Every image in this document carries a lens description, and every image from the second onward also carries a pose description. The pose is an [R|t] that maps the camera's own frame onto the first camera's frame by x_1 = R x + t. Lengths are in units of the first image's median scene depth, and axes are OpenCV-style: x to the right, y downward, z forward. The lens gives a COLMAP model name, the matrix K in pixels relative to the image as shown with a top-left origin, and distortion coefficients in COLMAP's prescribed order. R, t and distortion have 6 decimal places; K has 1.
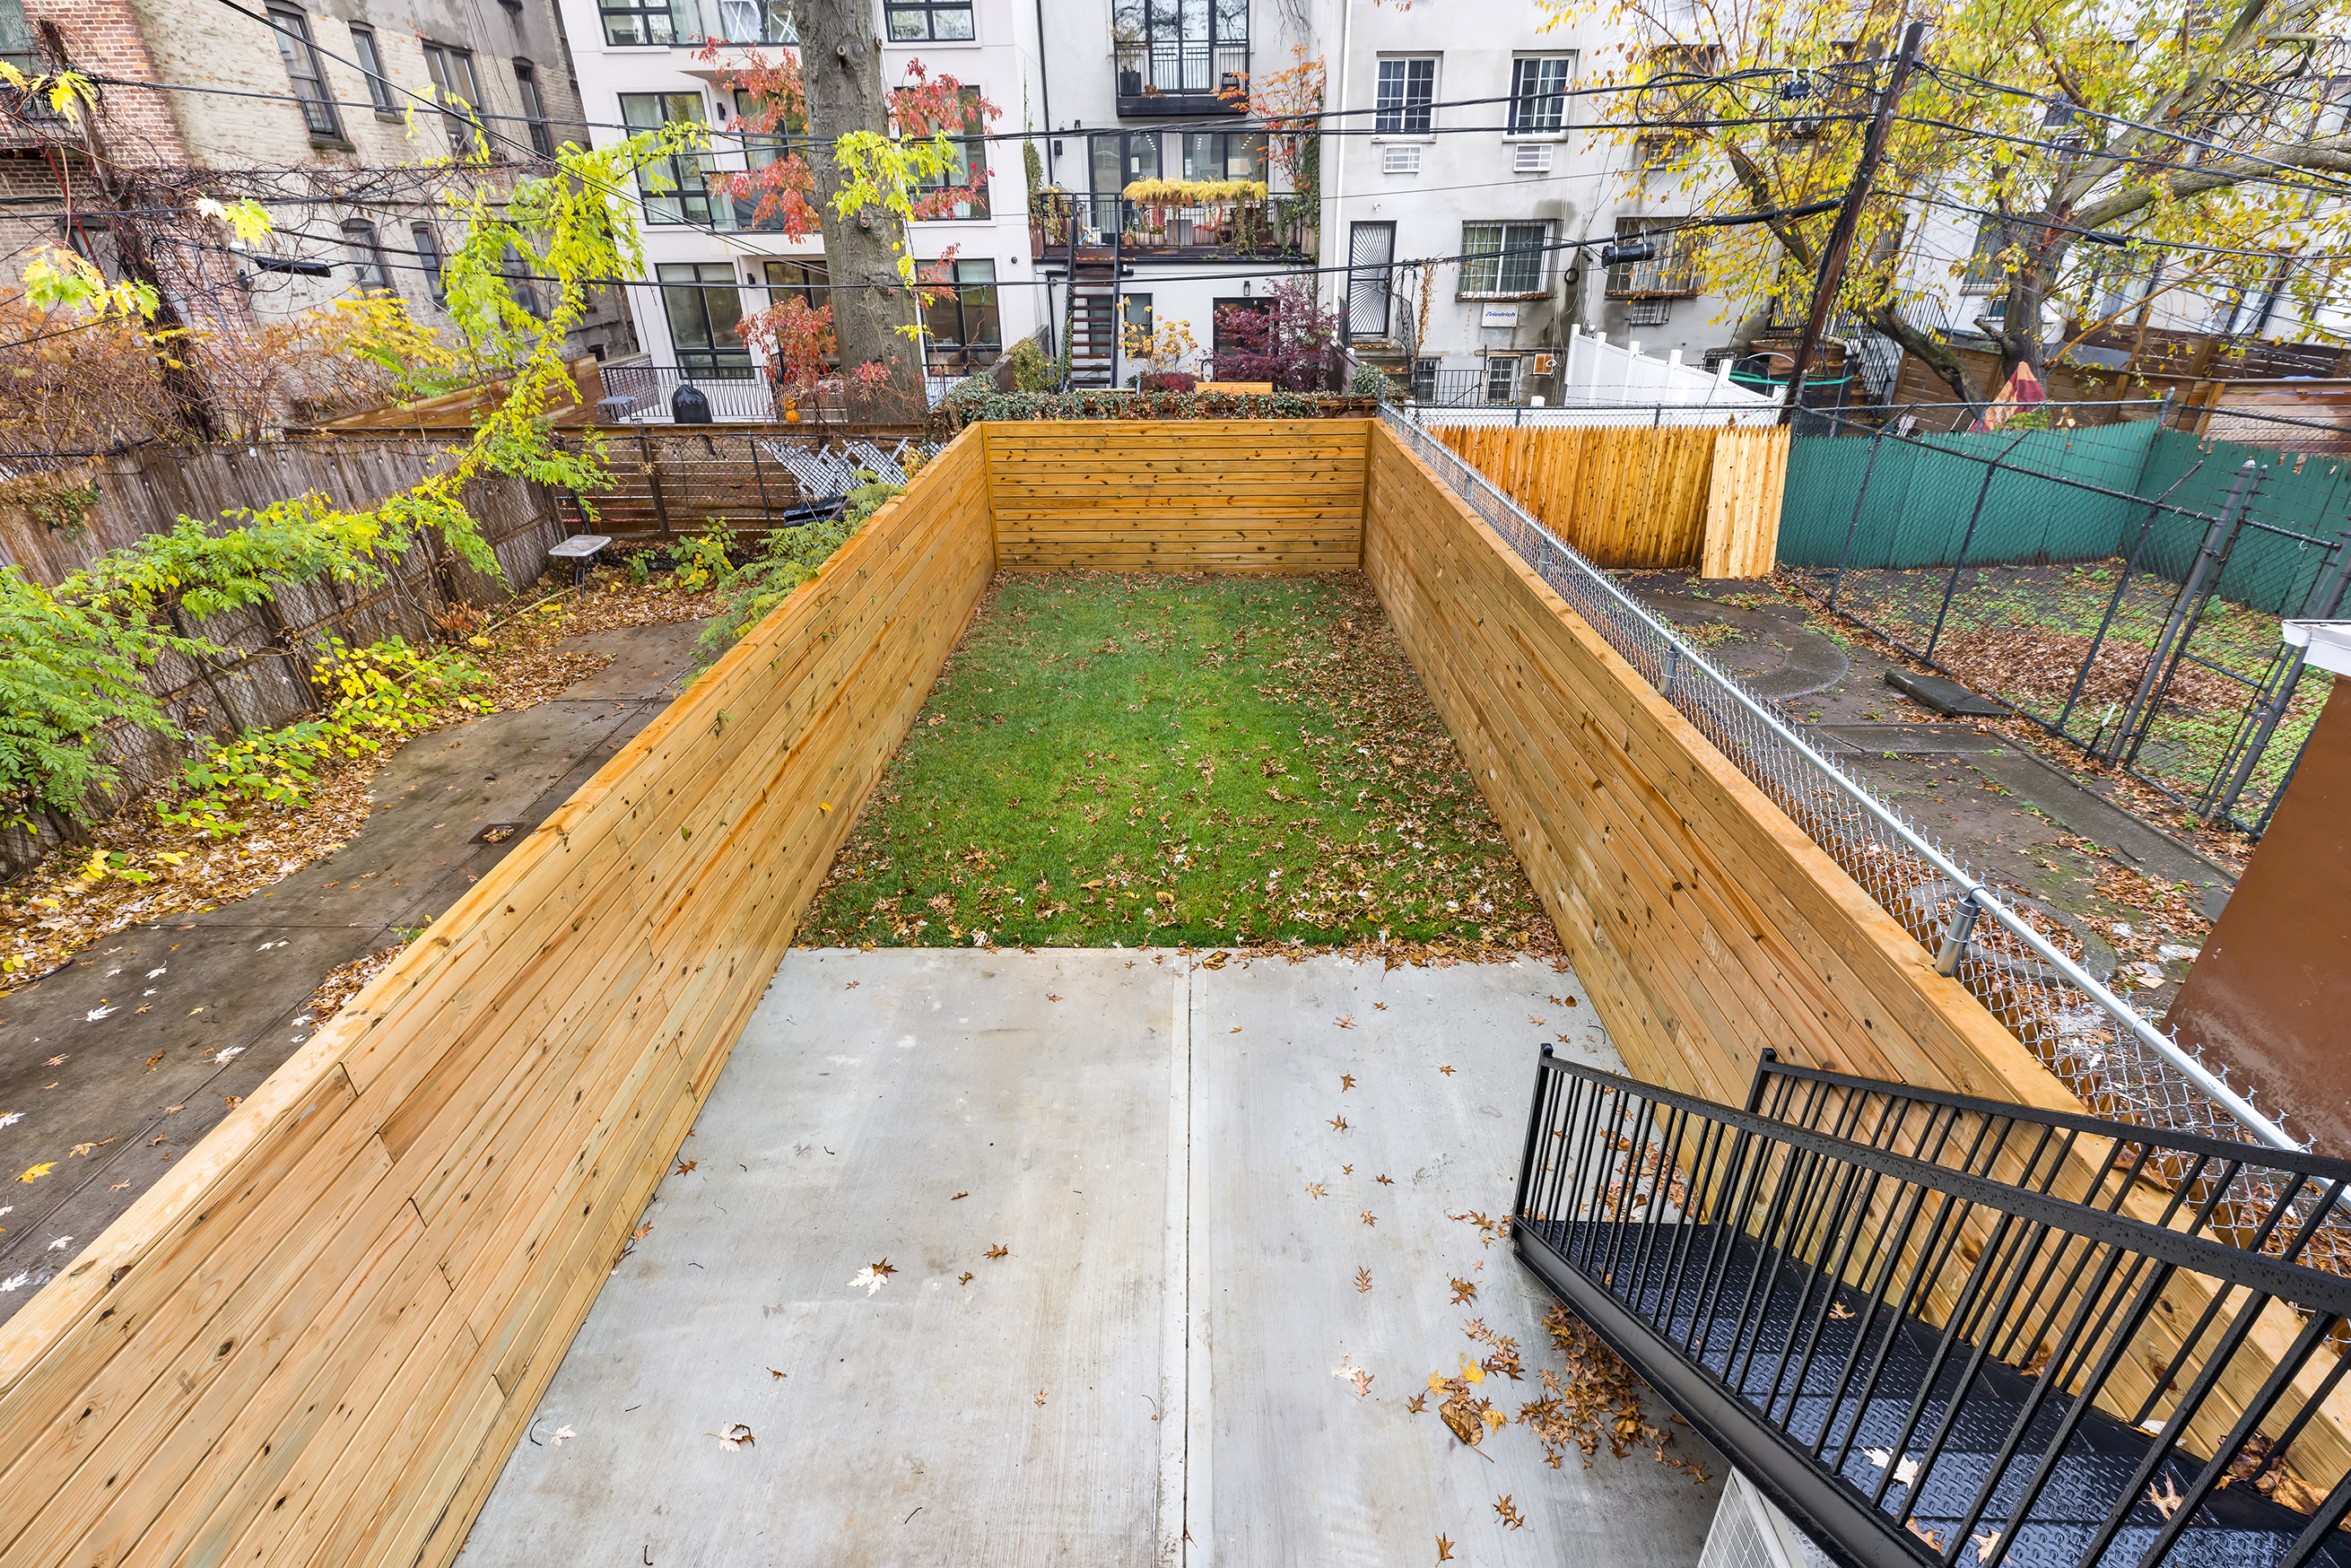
lens RADIAL K [[1073.1, 0, 1175.5], [0, 1073.1, 784.0], [0, 0, 1]] dist [0.001036, 0.000150]
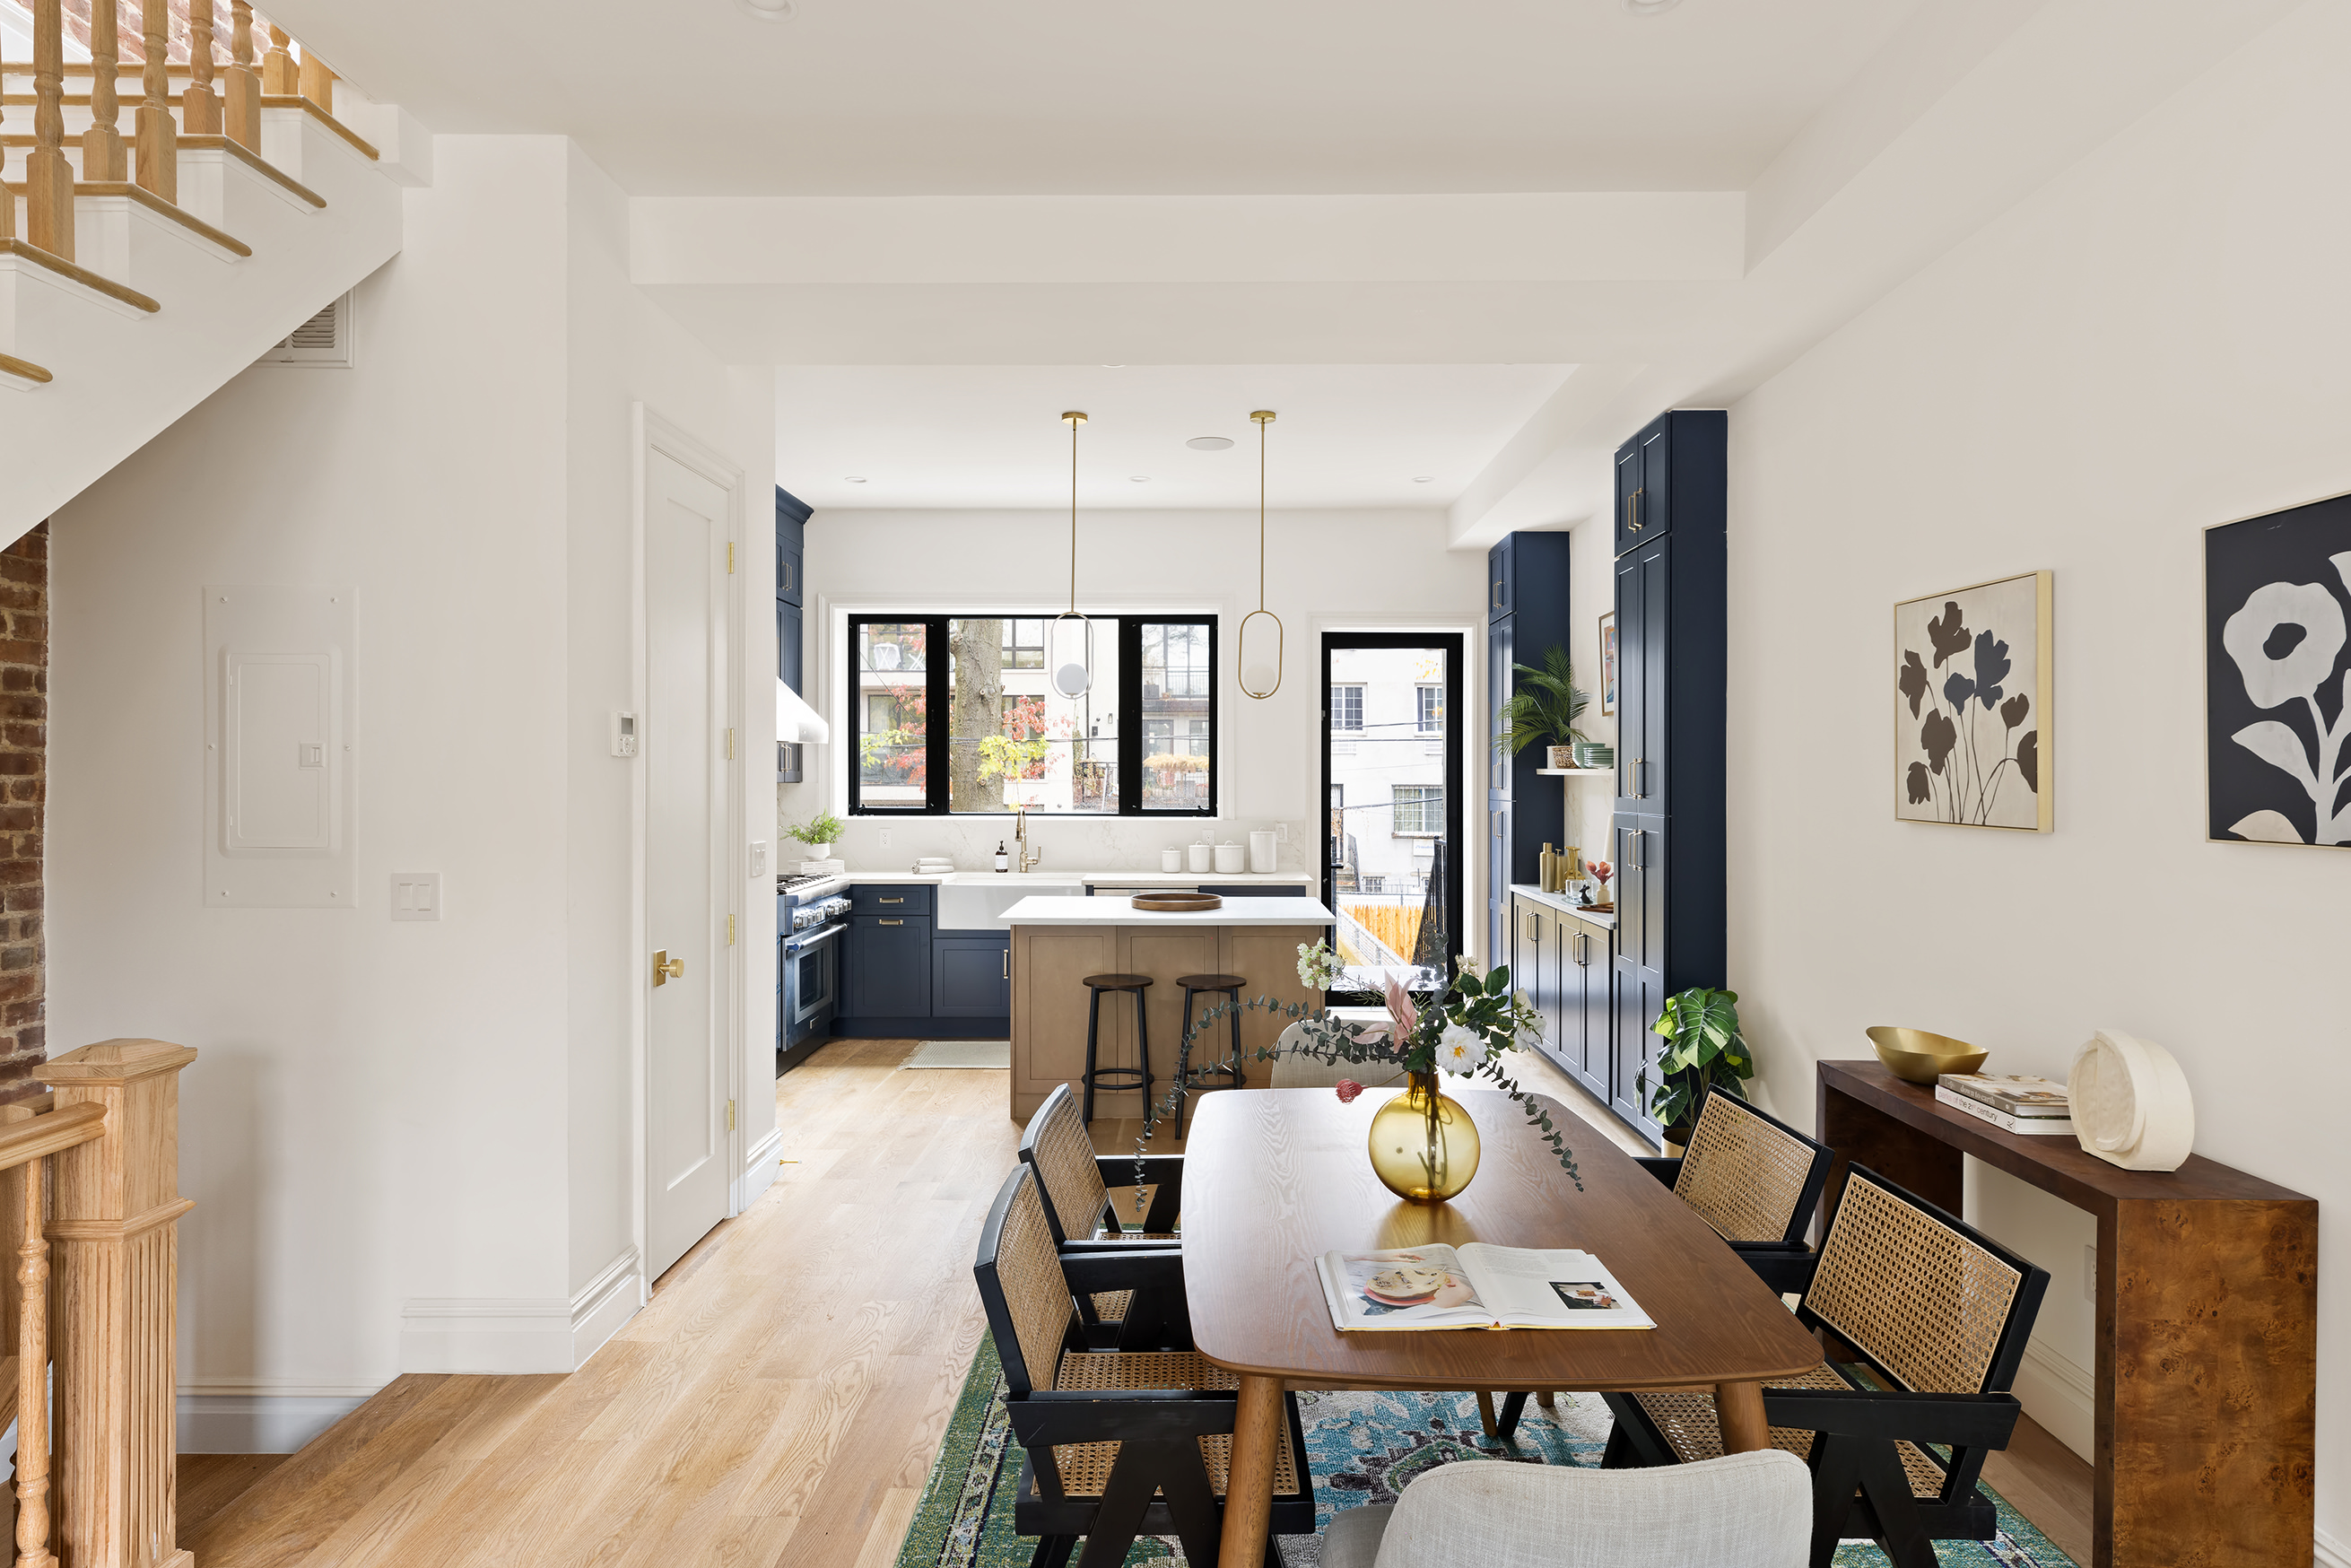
lens RADIAL K [[1402.7, 0, 1175.5], [0, 1402.7, 784.0], [0, 0, 1]] dist [0.000438, -0.000001]
pose [[0.999848, 0.011797, -0.012874, 0.014210], [-0.016383, 0.888868, -0.457870, 0.289355], [0.006042, 0.458012, 0.888926, -0.573004]]
